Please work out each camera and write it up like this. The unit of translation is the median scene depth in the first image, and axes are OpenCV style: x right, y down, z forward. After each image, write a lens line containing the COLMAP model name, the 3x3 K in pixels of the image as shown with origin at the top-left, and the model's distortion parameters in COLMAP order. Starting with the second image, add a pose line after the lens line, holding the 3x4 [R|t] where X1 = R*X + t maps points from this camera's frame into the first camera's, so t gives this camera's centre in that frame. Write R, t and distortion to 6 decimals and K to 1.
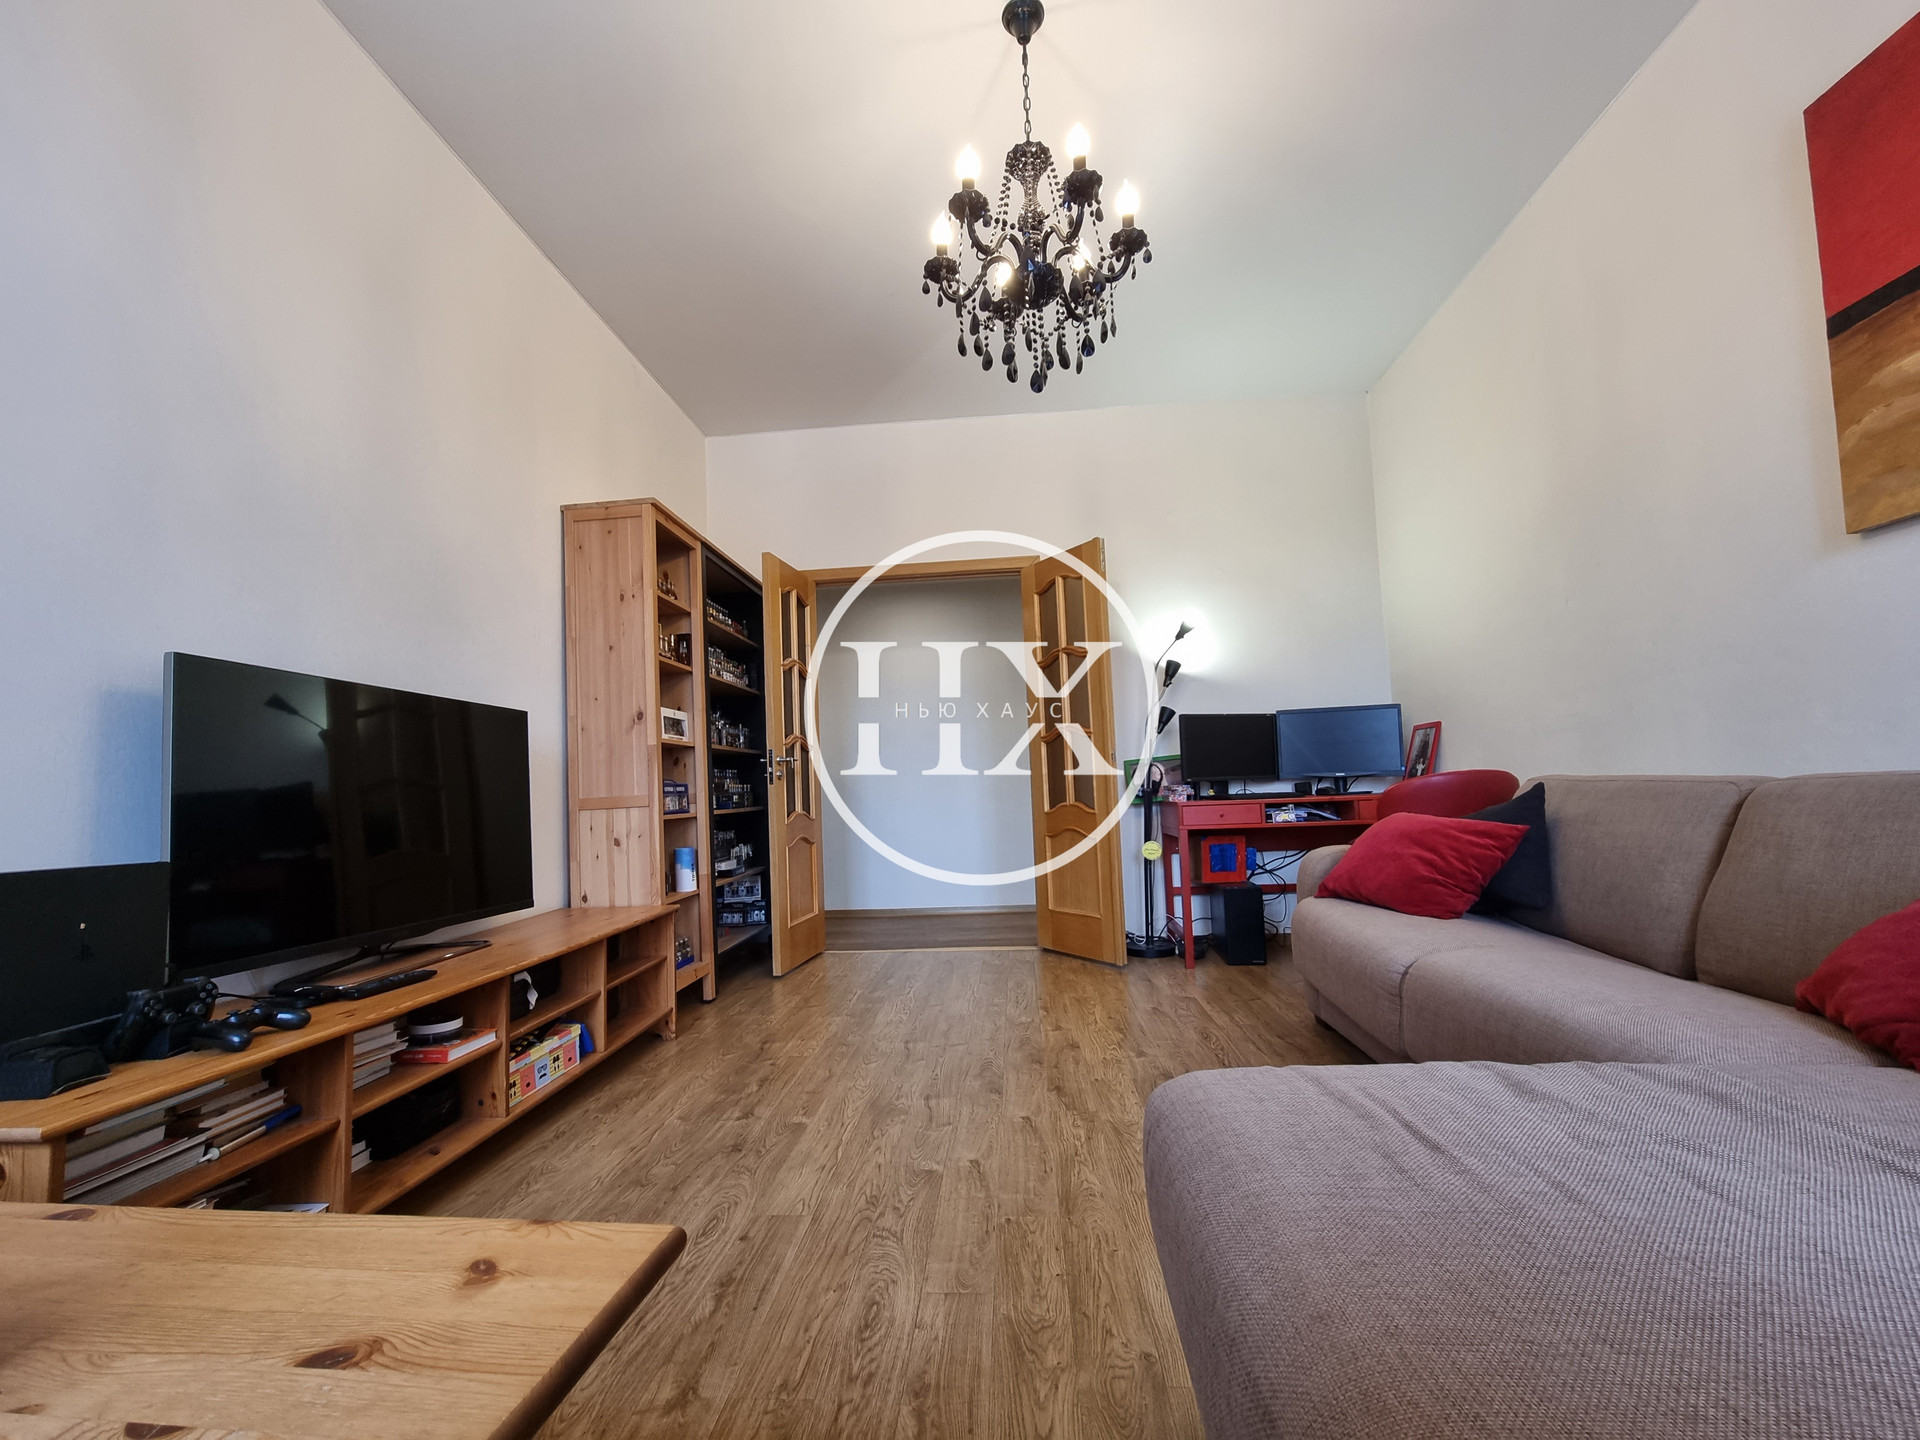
lens RADIAL K [[790.0, 0, 964.4], [0, 790.0, 729.4], [0, 0, 1]] dist [-0.008041, 0.000927]
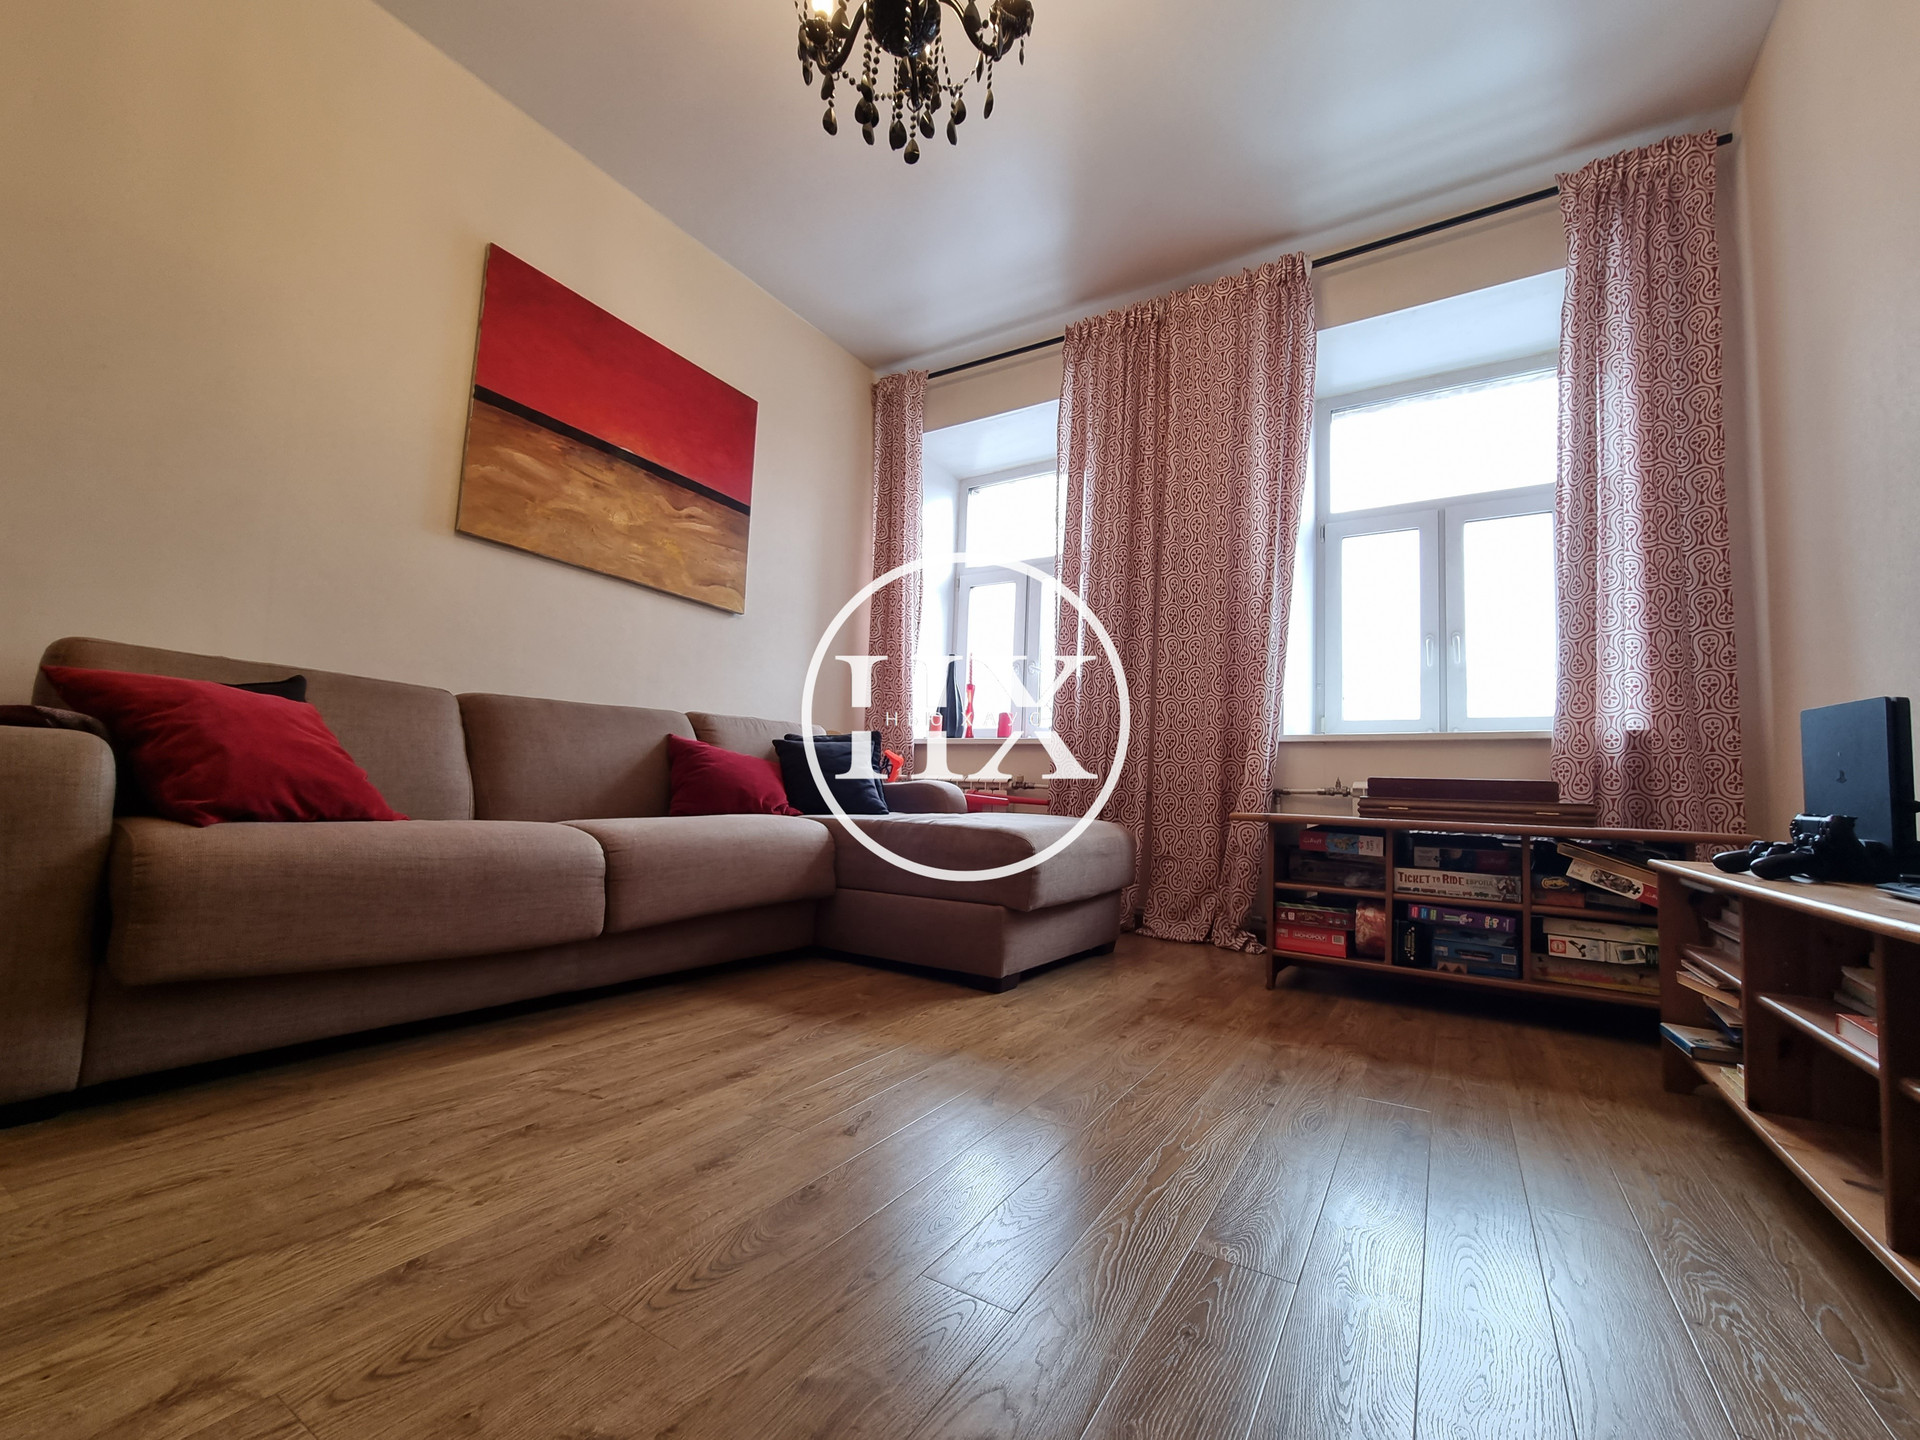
lens RADIAL K [[790.0, 0, 952.4], [0, 790.0, 733.5], [0, 0, 1]] dist [-0.008041, 0.000927]
pose [[-0.881186, 0.036397, 0.471366, -0.271521], [-0.045051, 0.986030, -0.160357, 0.245710], [-0.470618, -0.162540, -0.867237, 1.393984]]
